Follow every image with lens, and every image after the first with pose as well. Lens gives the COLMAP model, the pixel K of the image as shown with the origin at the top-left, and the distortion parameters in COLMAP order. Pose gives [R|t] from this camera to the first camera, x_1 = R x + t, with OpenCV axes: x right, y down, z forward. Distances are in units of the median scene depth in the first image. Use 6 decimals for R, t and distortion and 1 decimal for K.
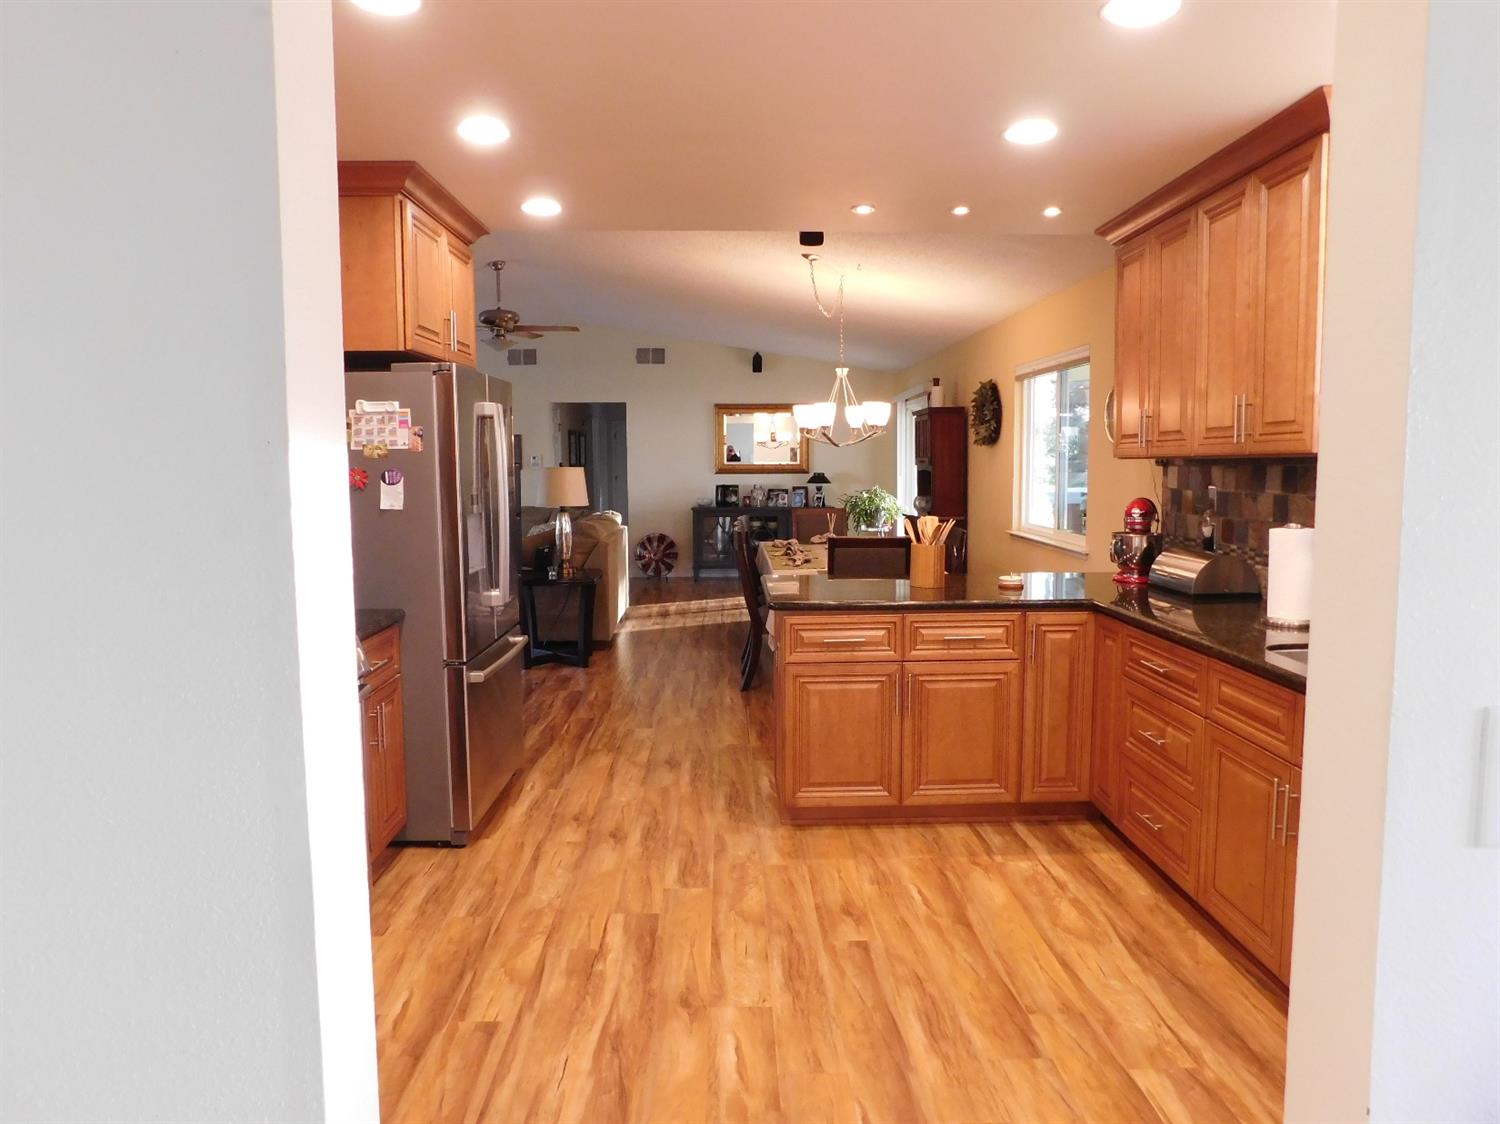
lens RADIAL K [[983.2, 0, 750.5], [0, 983.2, 552.0], [0, 0, 1]] dist [-0.066815, 0.042114]
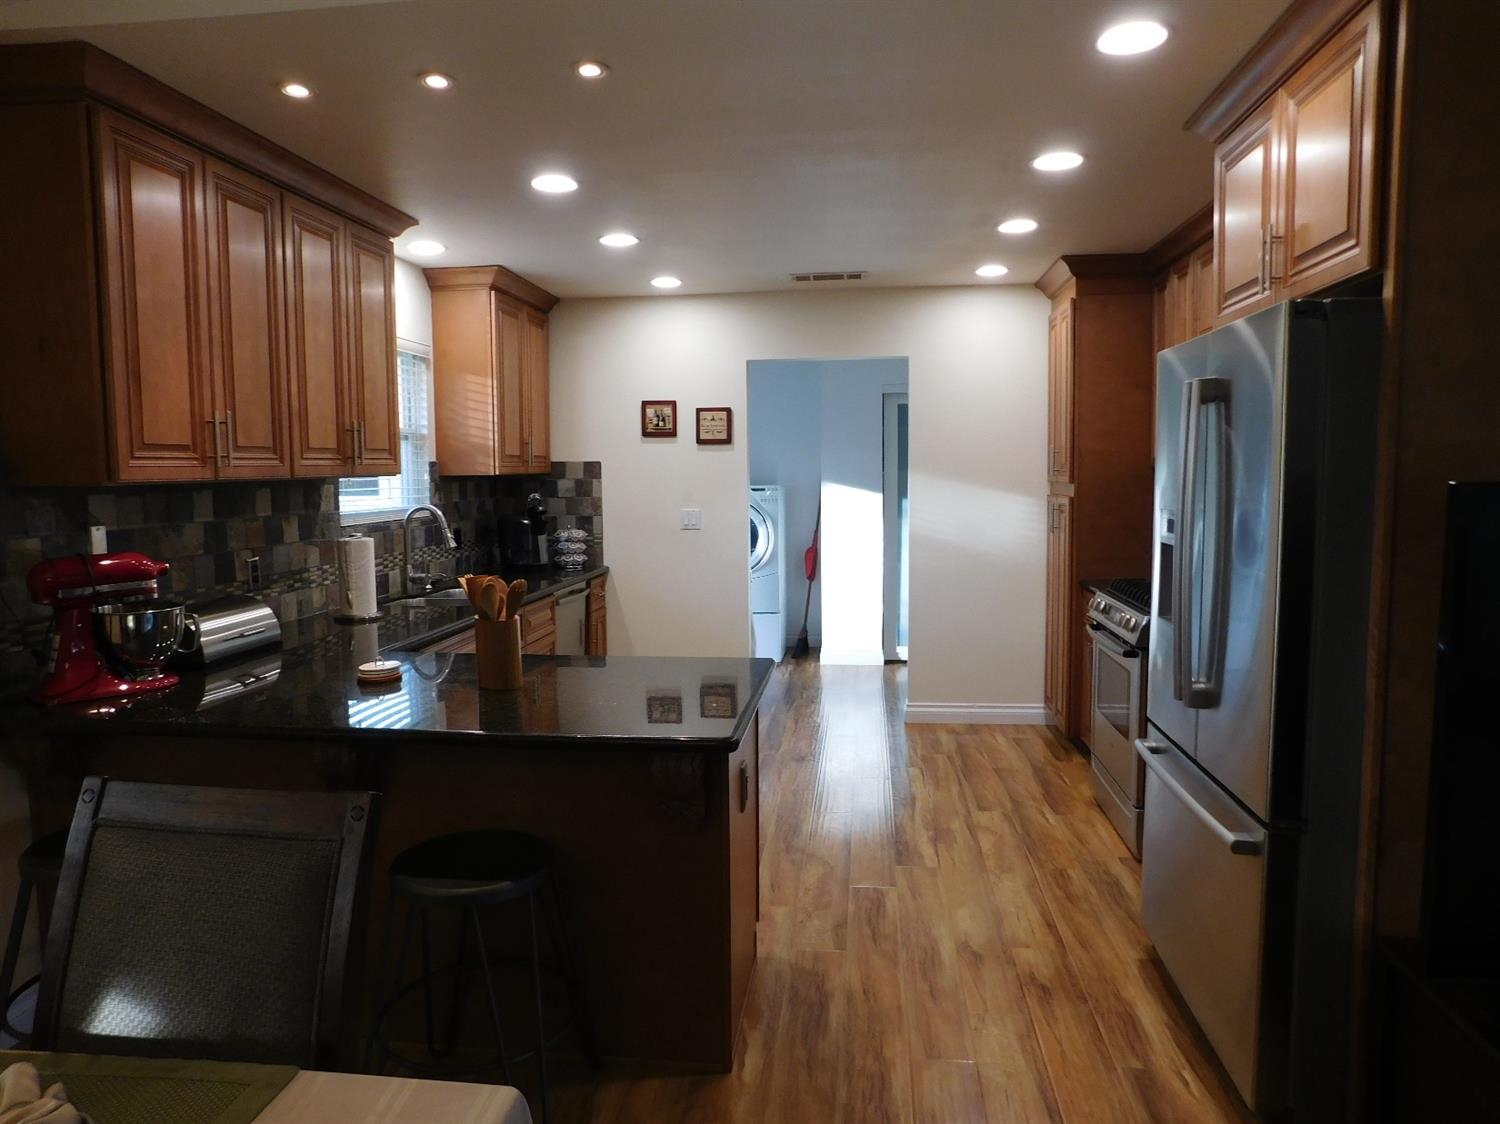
lens RADIAL K [[983.2, 0, 750.5], [0, 983.2, 552.0], [0, 0, 1]] dist [-0.066815, 0.042114]
pose [[-0.989870, 0.000566, 0.141975, -0.074961], [0.025122, 0.984911, 0.171231, -0.171010], [-0.139735, 0.173063, -0.974948, 1.794510]]
